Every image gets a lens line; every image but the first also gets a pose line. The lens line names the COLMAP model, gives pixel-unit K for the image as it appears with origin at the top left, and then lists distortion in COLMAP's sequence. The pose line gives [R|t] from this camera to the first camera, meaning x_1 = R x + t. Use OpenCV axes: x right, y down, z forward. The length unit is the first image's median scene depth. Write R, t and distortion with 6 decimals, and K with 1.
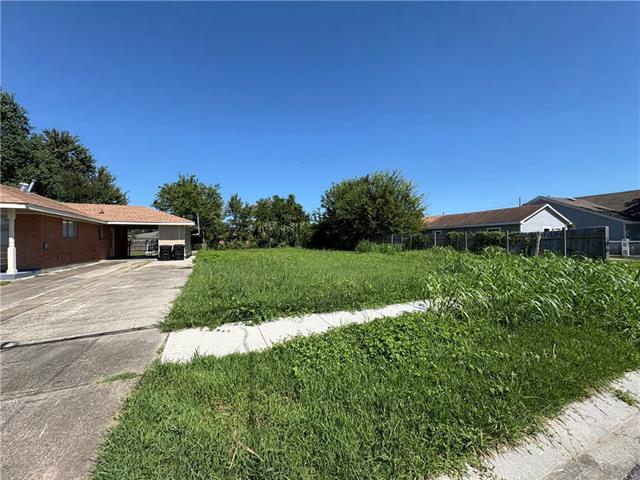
lens RADIAL K [[255.3, 0, 320.3], [0, 255.3, 240.9], [0, 0, 1]] dist [0.000565, 0.000122]
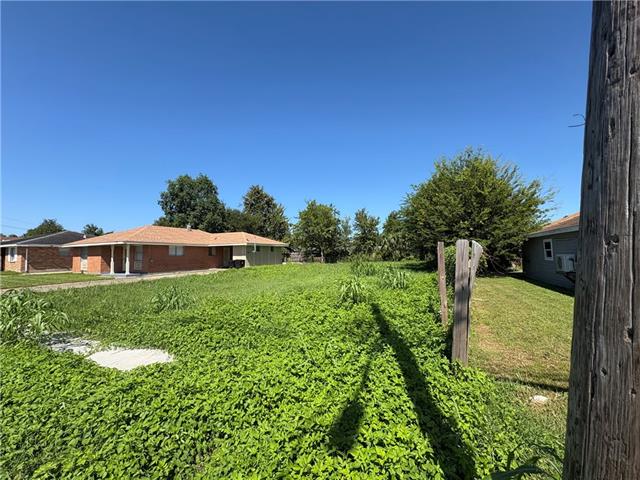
lens RADIAL K [[255.3, 0, 320.3], [0, 255.3, 240.9], [0, 0, 1]] dist [0.000565, 0.000122]
pose [[0.665112, -0.035195, -0.745914, 0.433414], [0.008099, 0.999170, -0.039923, -0.015283], [0.746700, 0.020512, 0.664845, 0.239426]]
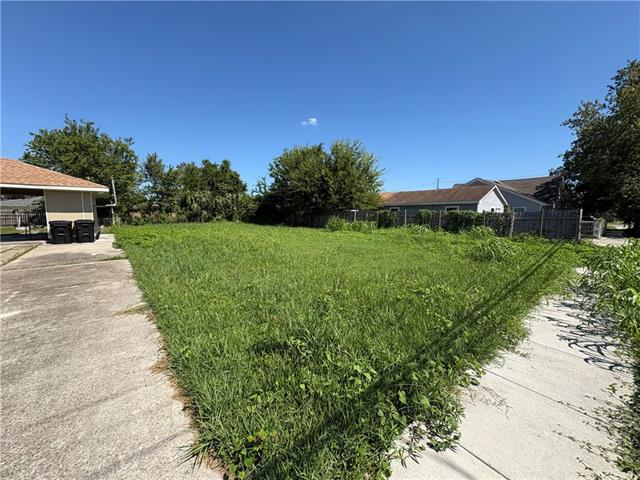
lens RADIAL K [[255.3, 0, 320.3], [0, 255.3, 240.9], [0, 0, 1]] dist [0.000565, 0.000122]
pose [[0.960262, -0.012948, 0.278800, -0.080821], [-0.016247, 0.994636, 0.102153, -0.005447], [-0.278627, -0.102623, 0.954901, 0.096235]]
